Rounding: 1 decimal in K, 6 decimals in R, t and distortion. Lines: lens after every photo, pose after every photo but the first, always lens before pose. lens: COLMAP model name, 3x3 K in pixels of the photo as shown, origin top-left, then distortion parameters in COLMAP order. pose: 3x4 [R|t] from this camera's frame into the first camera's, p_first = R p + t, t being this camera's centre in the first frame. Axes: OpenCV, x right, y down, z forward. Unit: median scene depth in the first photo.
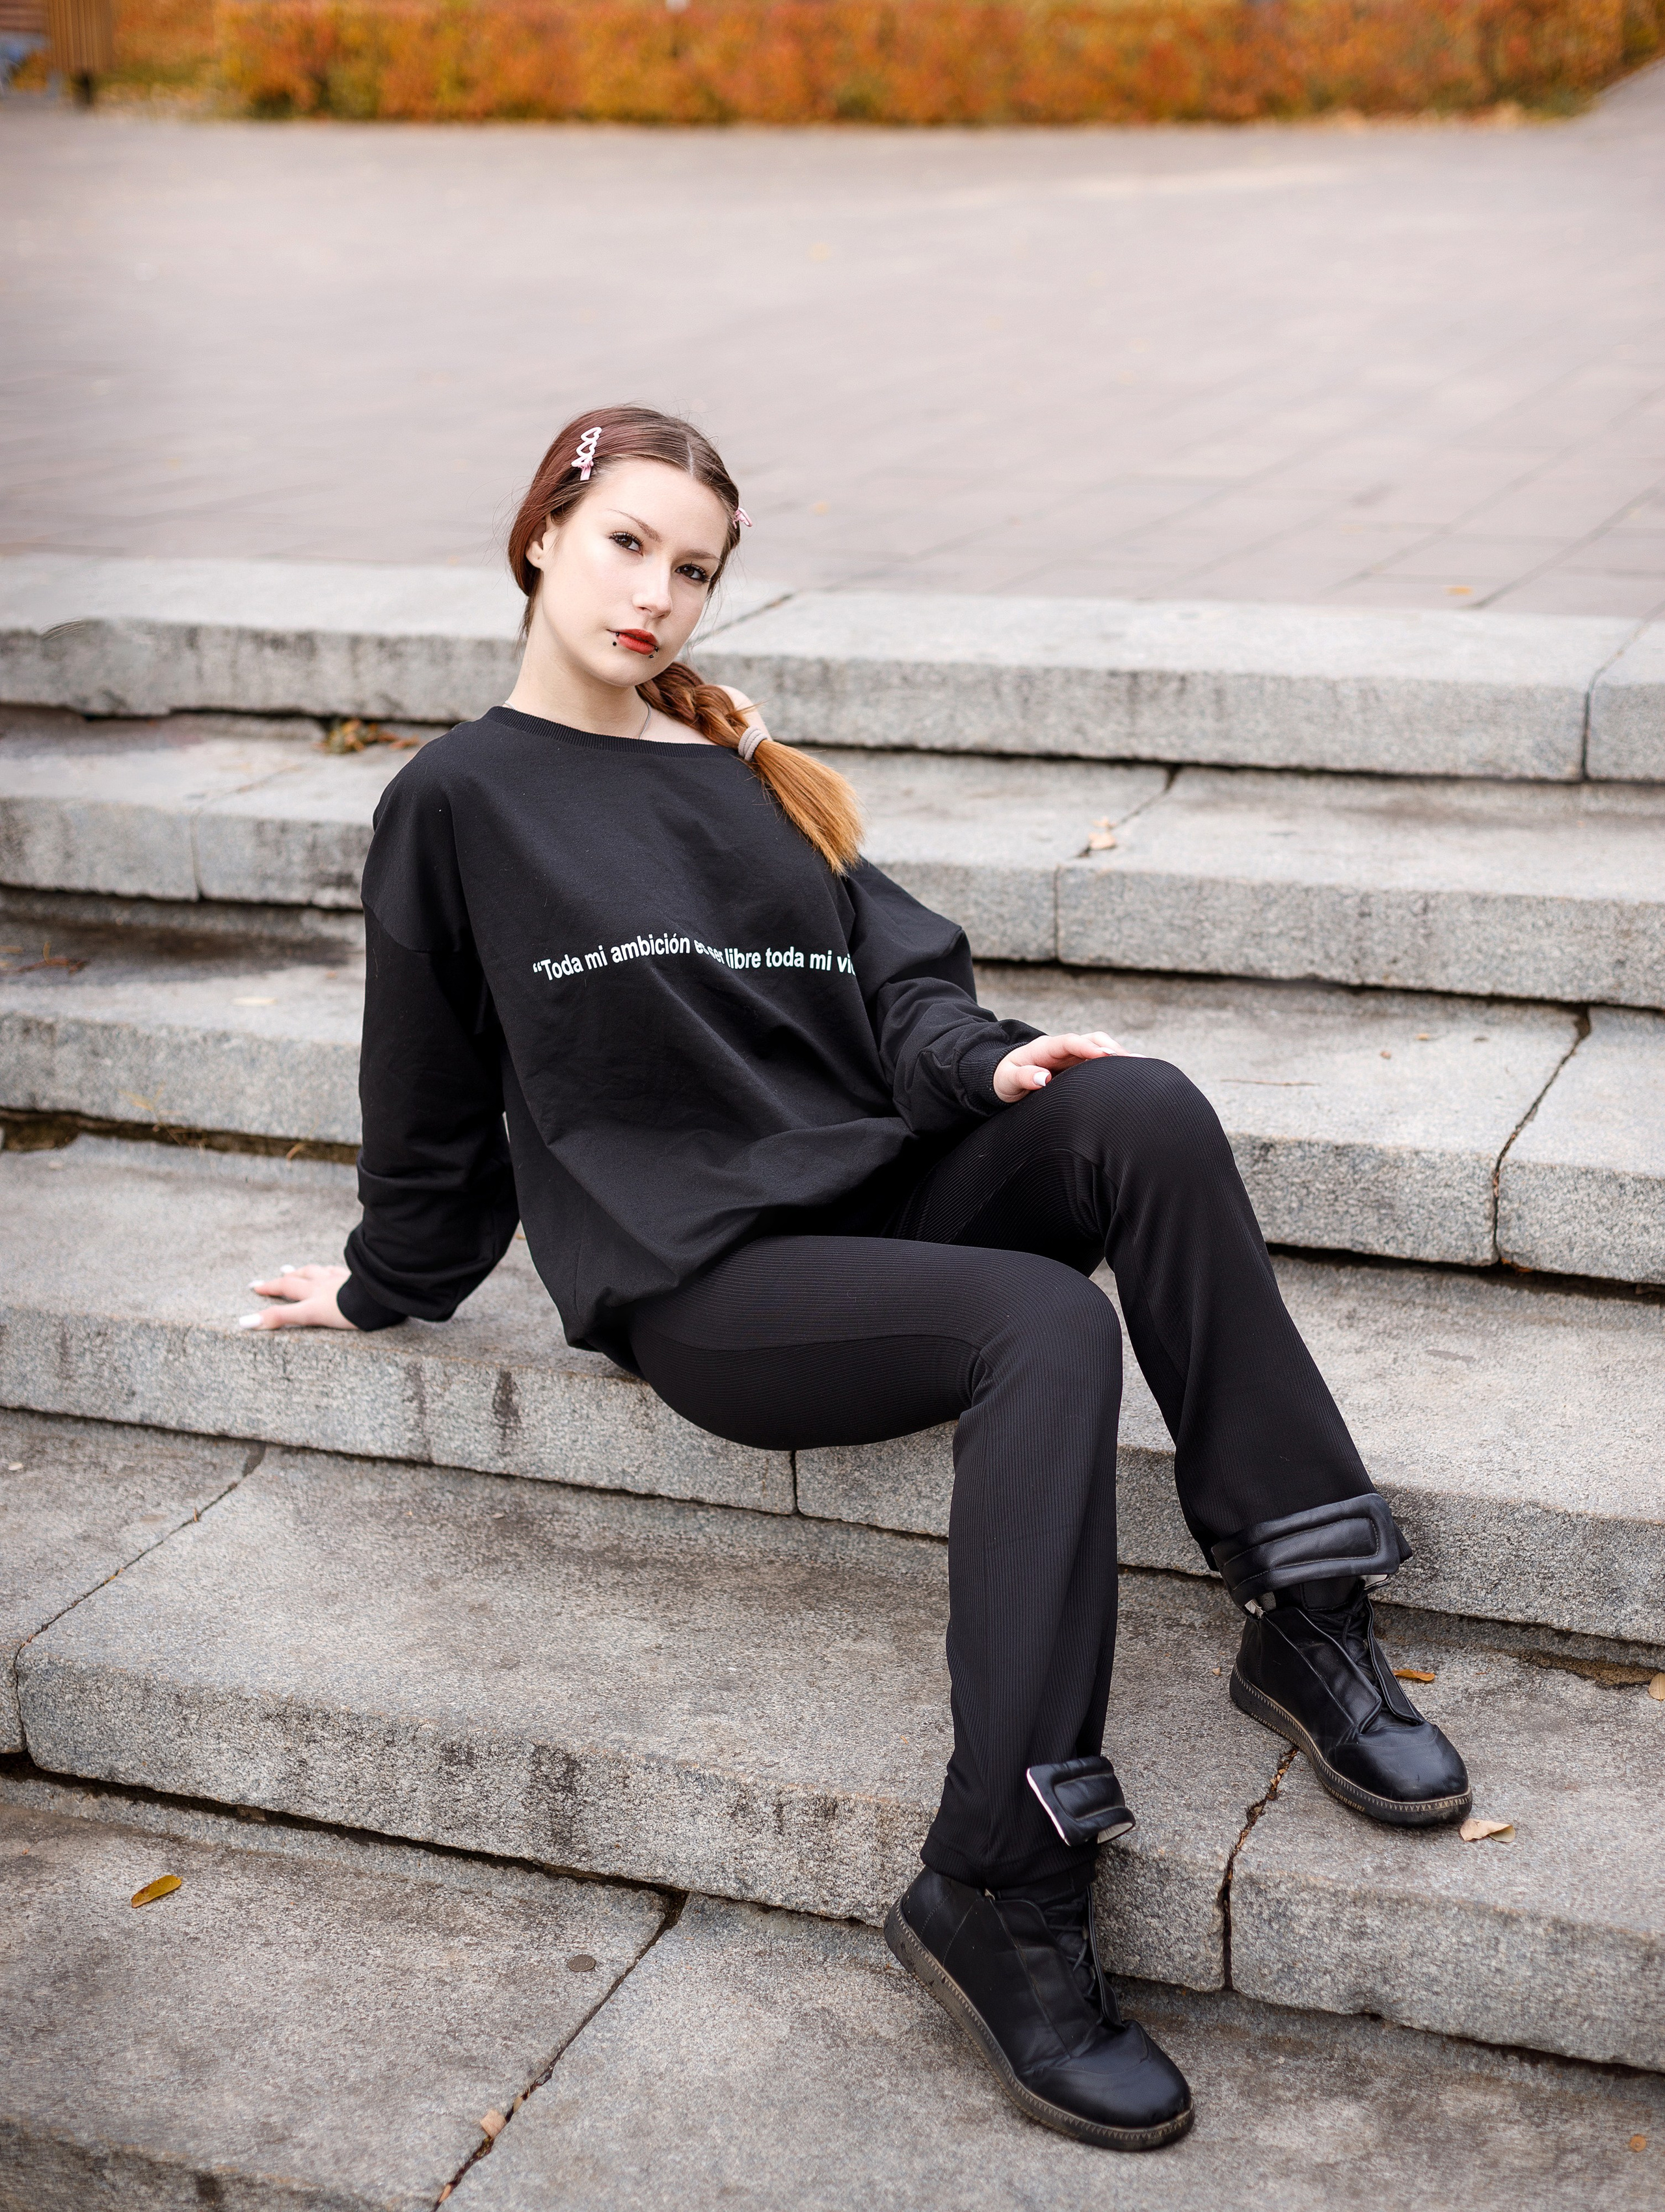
lens RADIAL K [[3583.2, 0, 774.8], [0, 3583.2, 1048.7], [0, 0, 1]] dist [0.118968, 0.000000]
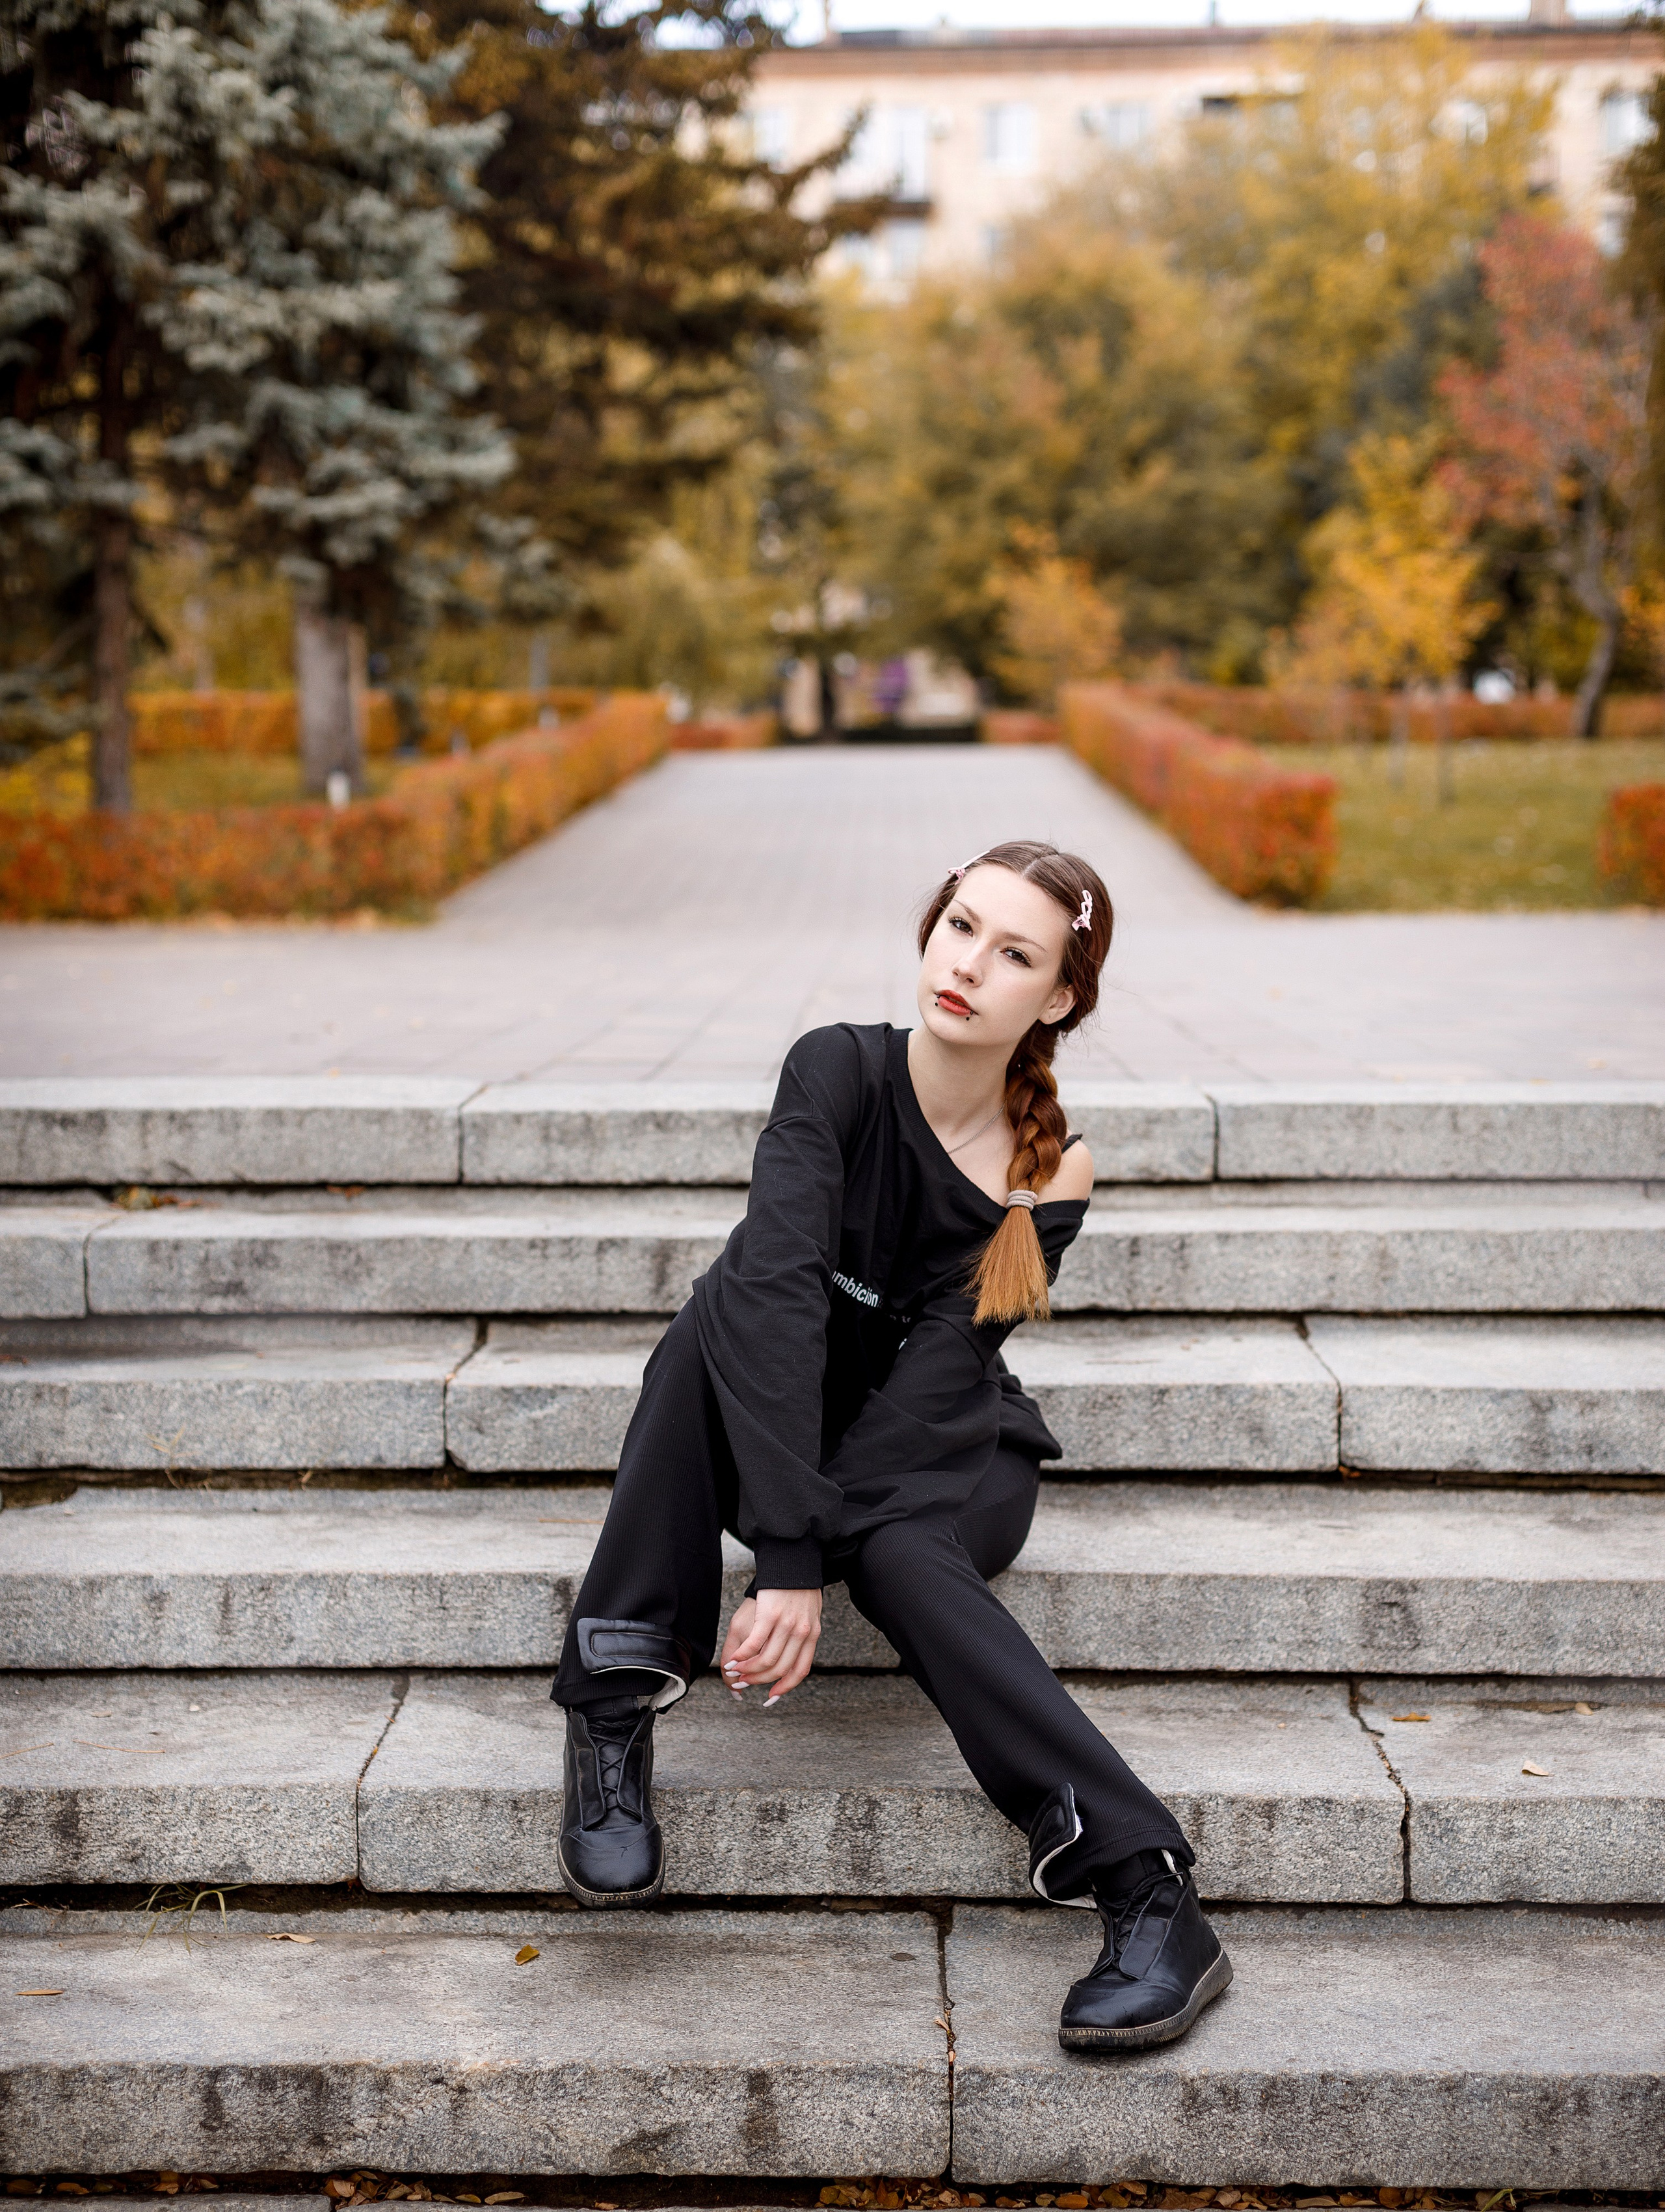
lens RADIAL K [[3583.2, 0, 839.2], [0, 3583.2, 1112.0], [0, 0, 1]] dist [0.118968, 0.000000]
pose [[0.940195, -0.005388, 0.340595, -0.378127], [0.074775, 0.978752, -0.190929, 0.152409], [-0.332329, 0.204979, 0.920620, -0.163648]]
